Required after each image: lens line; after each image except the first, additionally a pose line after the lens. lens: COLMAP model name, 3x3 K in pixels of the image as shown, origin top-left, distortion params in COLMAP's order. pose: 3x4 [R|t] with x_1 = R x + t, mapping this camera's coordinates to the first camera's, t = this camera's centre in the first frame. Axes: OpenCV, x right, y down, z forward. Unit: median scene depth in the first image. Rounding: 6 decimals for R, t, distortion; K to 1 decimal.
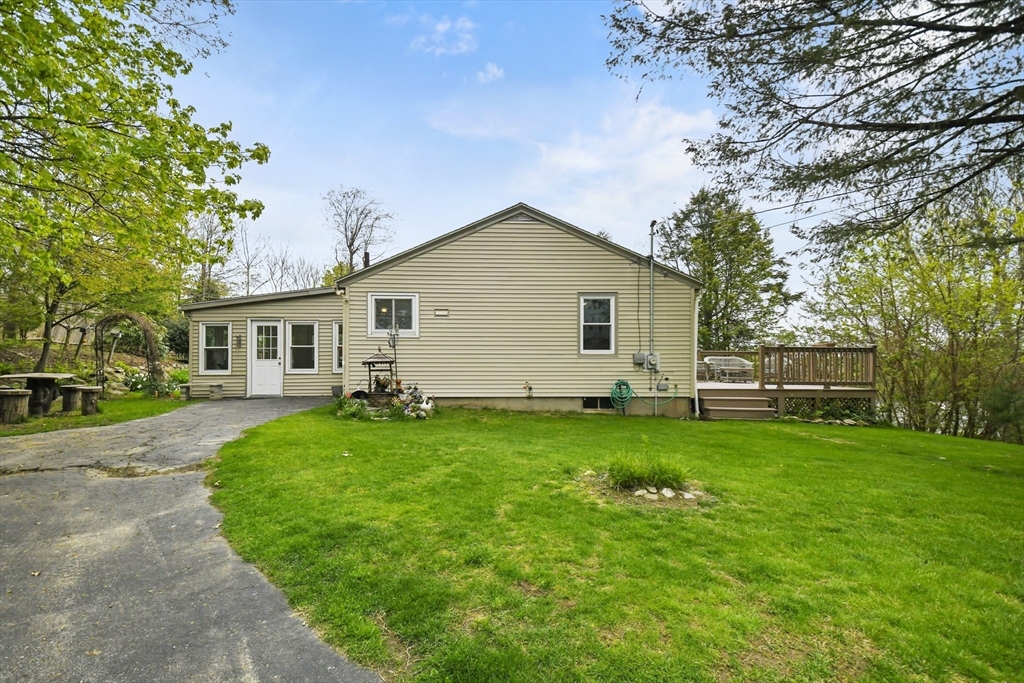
lens RADIAL K [[462.5, 0, 506.4], [0, 462.5, 352.3], [0, 0, 1]] dist [0.014309, -0.000015]
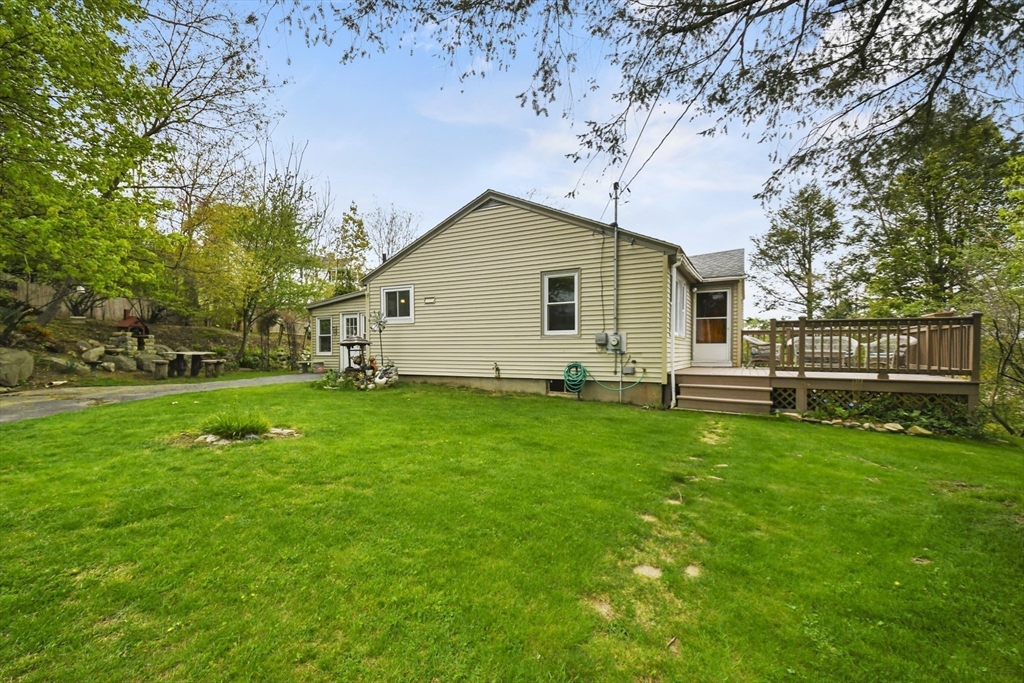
lens RADIAL K [[462.5, 0, 506.4], [0, 462.5, 352.3], [0, 0, 1]] dist [0.014309, -0.000015]
pose [[0.858656, 0.001203, -0.512551, 0.588709], [0.012185, 0.999667, 0.022758, 0.016818], [0.512407, -0.025786, 0.858355, 0.123889]]
